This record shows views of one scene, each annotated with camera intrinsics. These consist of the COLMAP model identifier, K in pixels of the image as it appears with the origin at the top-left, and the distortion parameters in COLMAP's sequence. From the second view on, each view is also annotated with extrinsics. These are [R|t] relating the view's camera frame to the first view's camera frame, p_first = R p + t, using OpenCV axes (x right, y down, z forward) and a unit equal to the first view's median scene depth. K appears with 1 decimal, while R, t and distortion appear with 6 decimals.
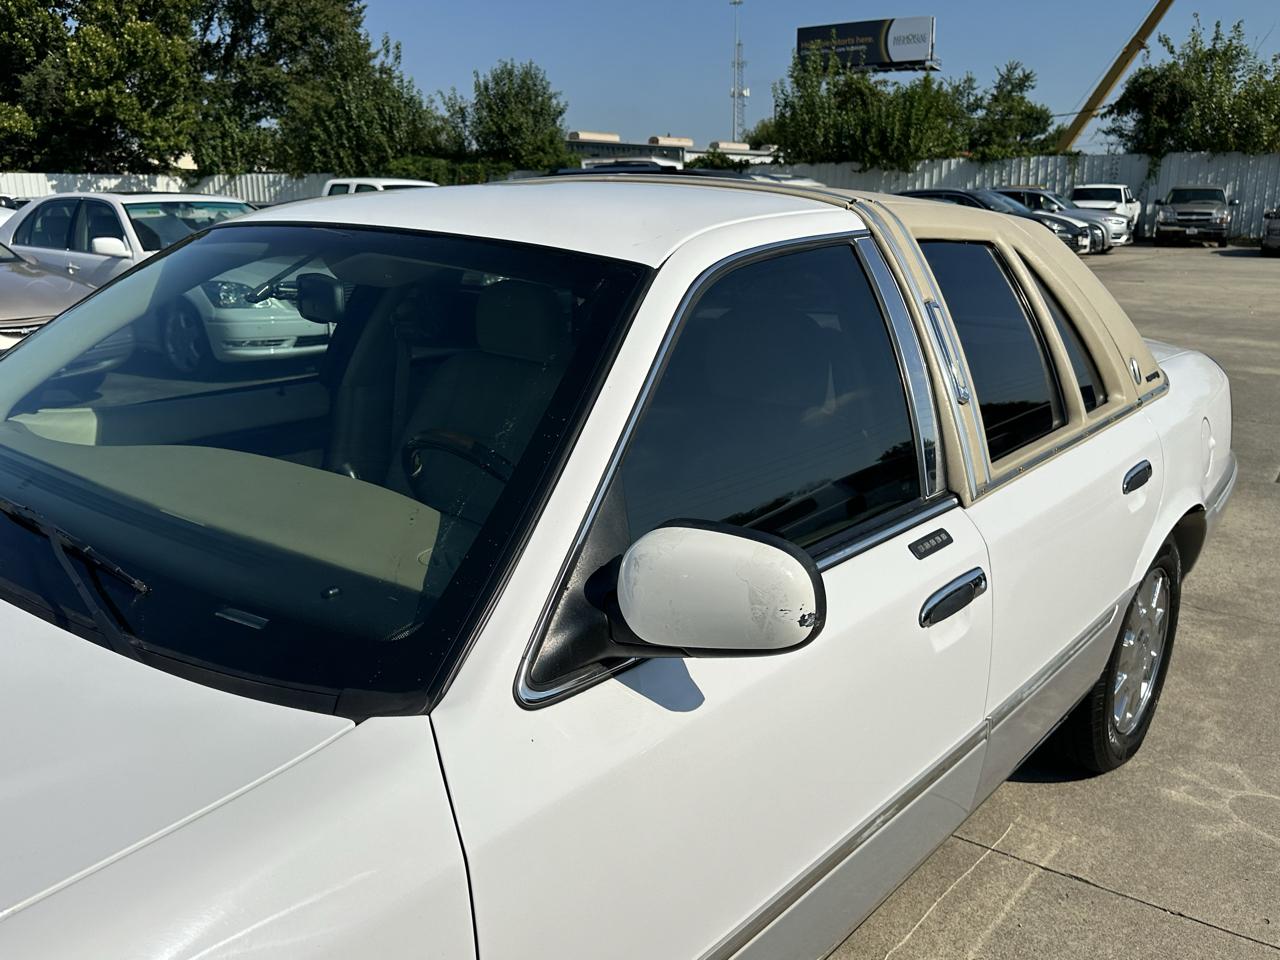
lens RADIAL K [[1097.0, 0, 640.0], [0, 1097.0, 480.0], [0, 0, 1]] dist [0.055705, -0.104469]
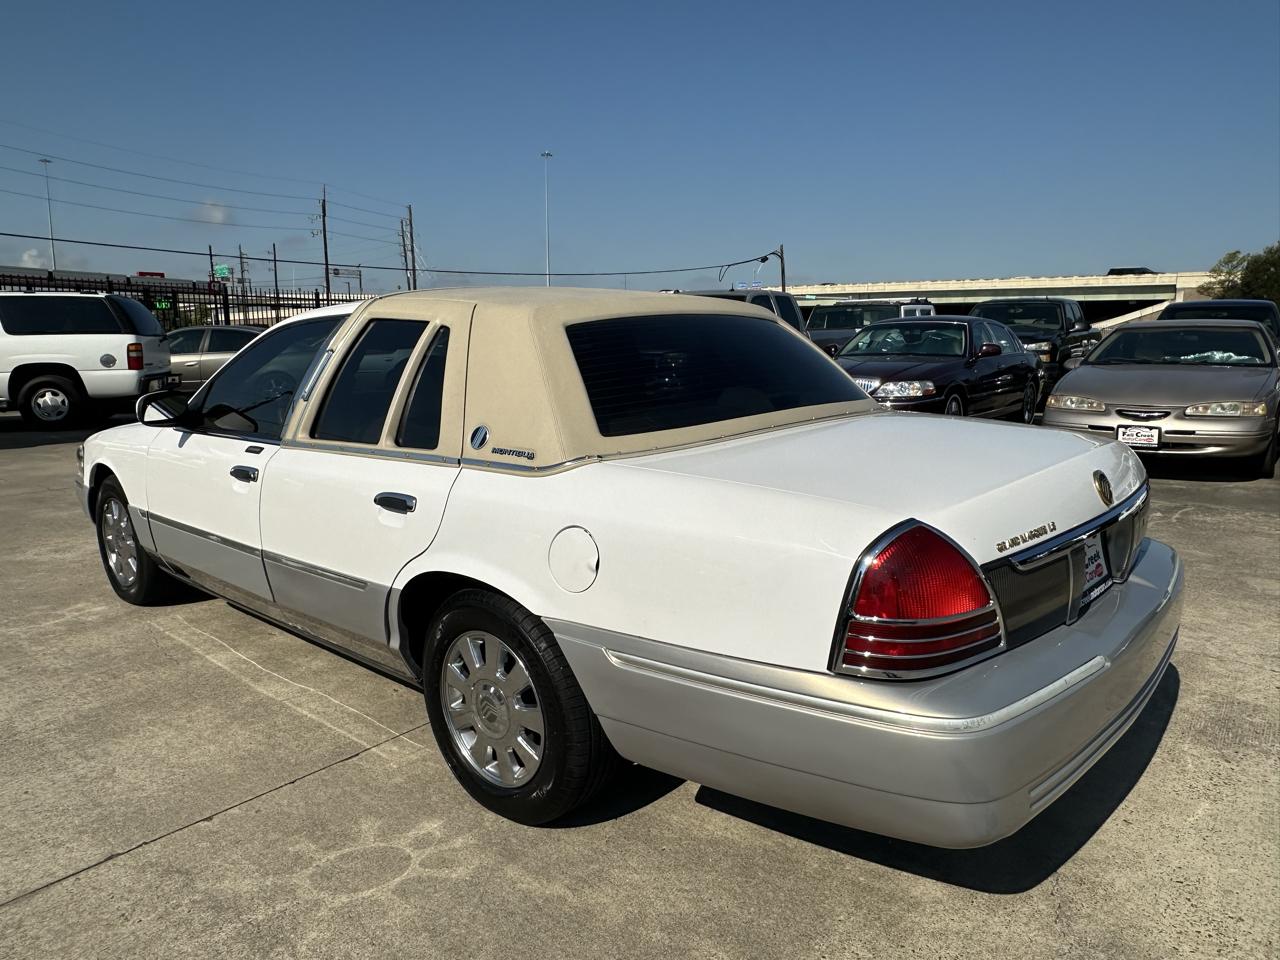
lens RADIAL K [[887.6, 0, 640.0], [0, 887.6, 480.0], [0, 0, 1]] dist [0.002332, 0.002669]
pose [[-0.029014, 0.164124, -0.986013, 0.399806], [-0.241916, 0.955951, 0.166238, -0.073561], [0.969863, 0.243355, 0.011968, 0.344182]]
